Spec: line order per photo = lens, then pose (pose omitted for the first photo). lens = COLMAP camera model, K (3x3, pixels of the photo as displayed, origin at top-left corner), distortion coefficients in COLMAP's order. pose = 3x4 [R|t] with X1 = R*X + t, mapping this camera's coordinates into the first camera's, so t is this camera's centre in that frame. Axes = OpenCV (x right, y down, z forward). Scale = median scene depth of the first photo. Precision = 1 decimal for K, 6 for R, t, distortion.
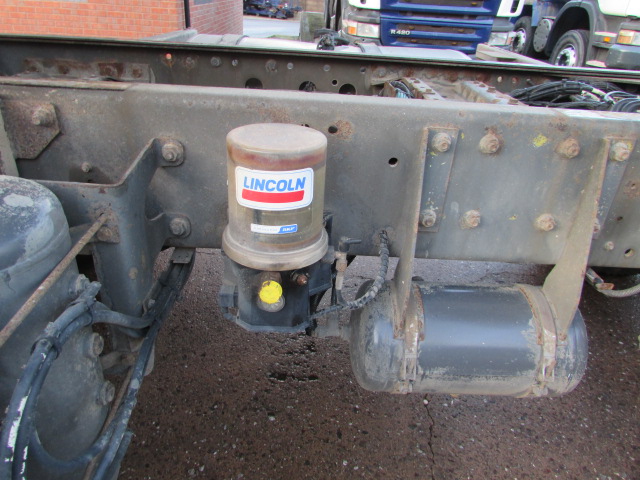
lens RADIAL K [[454.2, 0, 320.5], [0, 454.2, 238.4], [0, 0, 1]] dist [-0.032625, 0.021945]
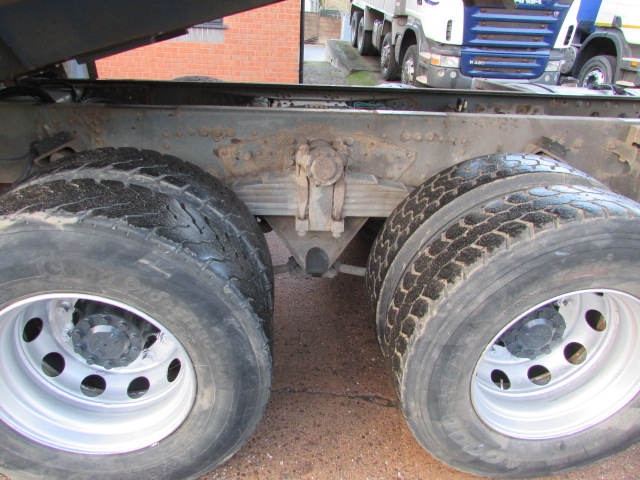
lens RADIAL K [[454.2, 0, 320.4], [0, 454.2, 241.8], [0, 0, 1]] dist [-0.032625, 0.021945]
pose [[0.997308, -0.045395, 0.057583, -0.338167], [0.047043, 0.998511, -0.027603, 0.041573], [-0.056244, 0.030238, 0.997959, -0.180819]]
